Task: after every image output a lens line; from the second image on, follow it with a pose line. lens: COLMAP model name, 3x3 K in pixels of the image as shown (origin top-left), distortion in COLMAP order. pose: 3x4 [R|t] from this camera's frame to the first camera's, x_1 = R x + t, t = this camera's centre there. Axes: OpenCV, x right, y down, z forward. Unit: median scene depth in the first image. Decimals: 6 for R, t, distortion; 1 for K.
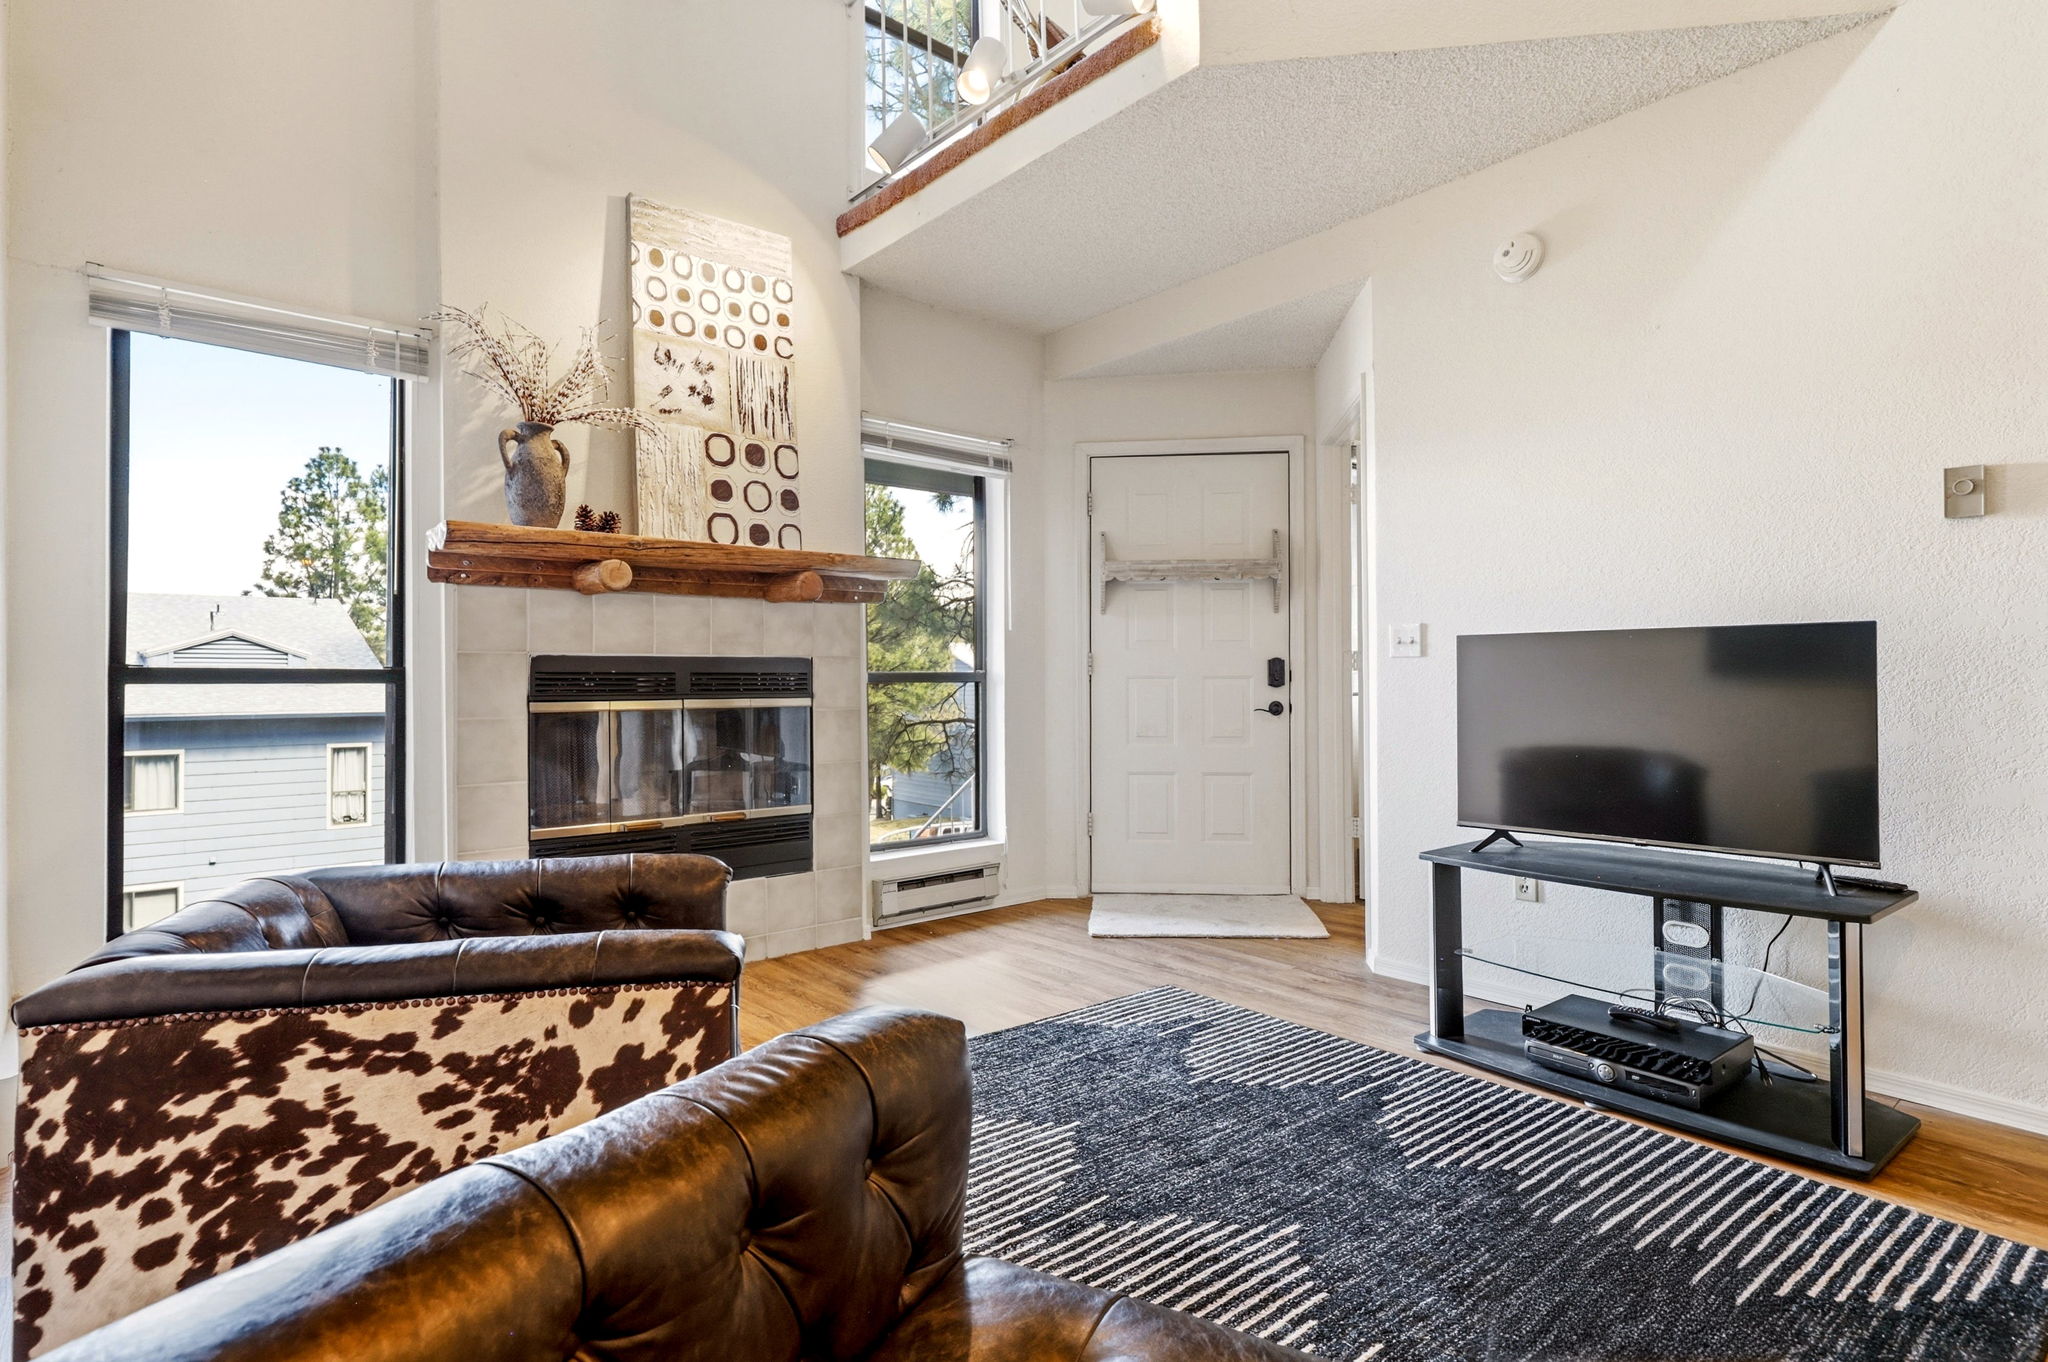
lens RADIAL K [[1054.9, 0, 1034.7], [0, 1054.9, 662.9], [0, 0, 1]] dist [0.001708, 0.000781]
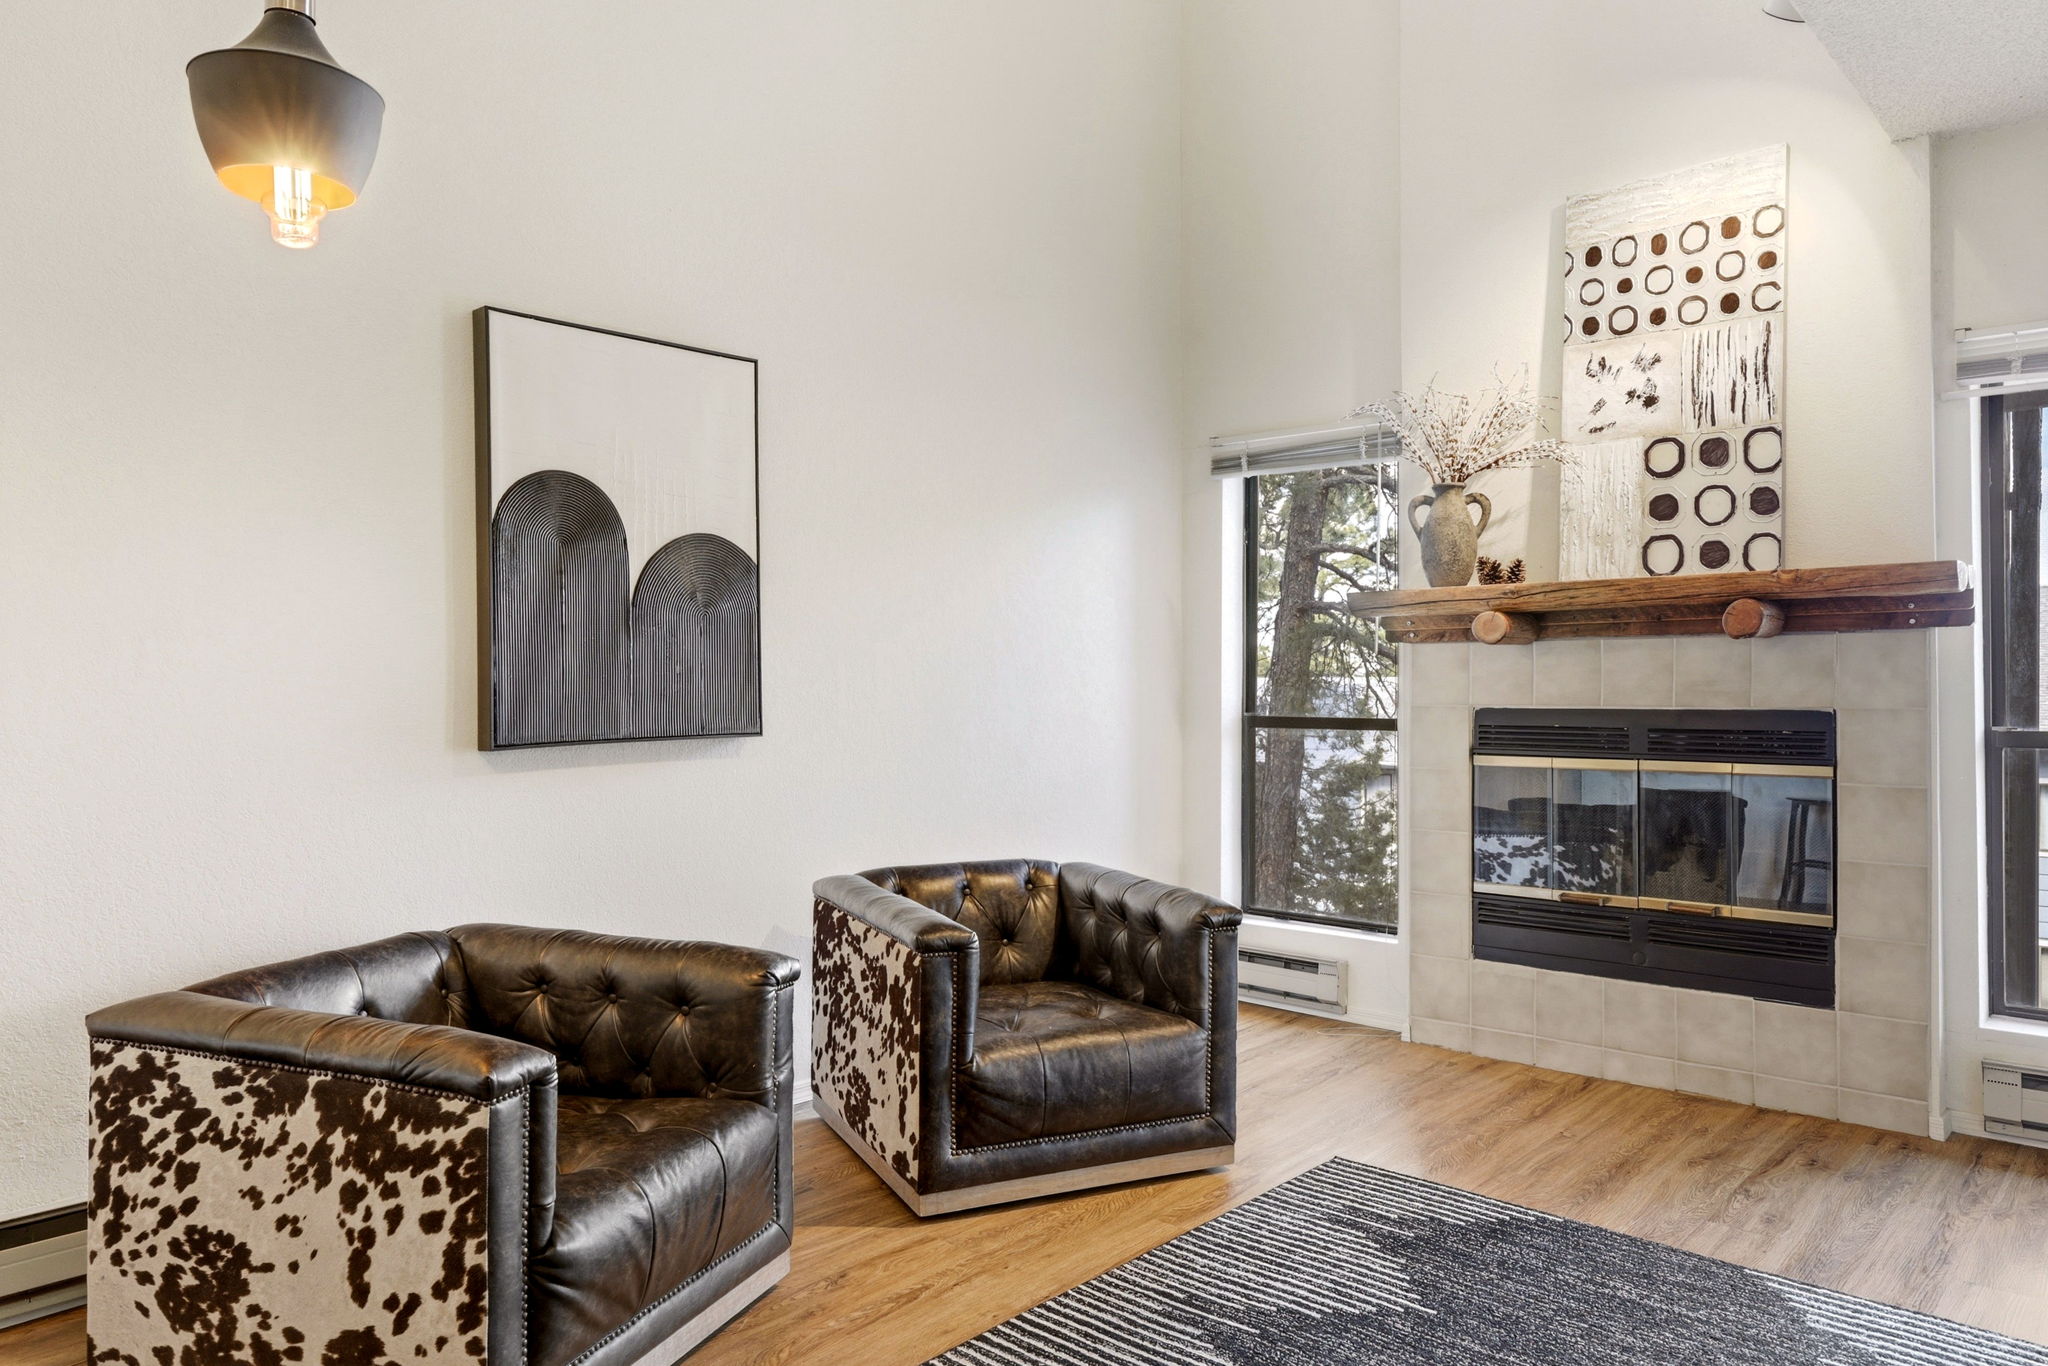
lens RADIAL K [[1374.0, 0, 1021.9], [0, 1374.0, 667.7], [0, 0, 1]] dist [0.004662, 0.001696]
pose [[0.124090, -0.011673, -0.992202, 0.717053], [0.015481, 0.999832, -0.009827, -0.037114], [0.992150, -0.014141, 0.124250, 0.379836]]
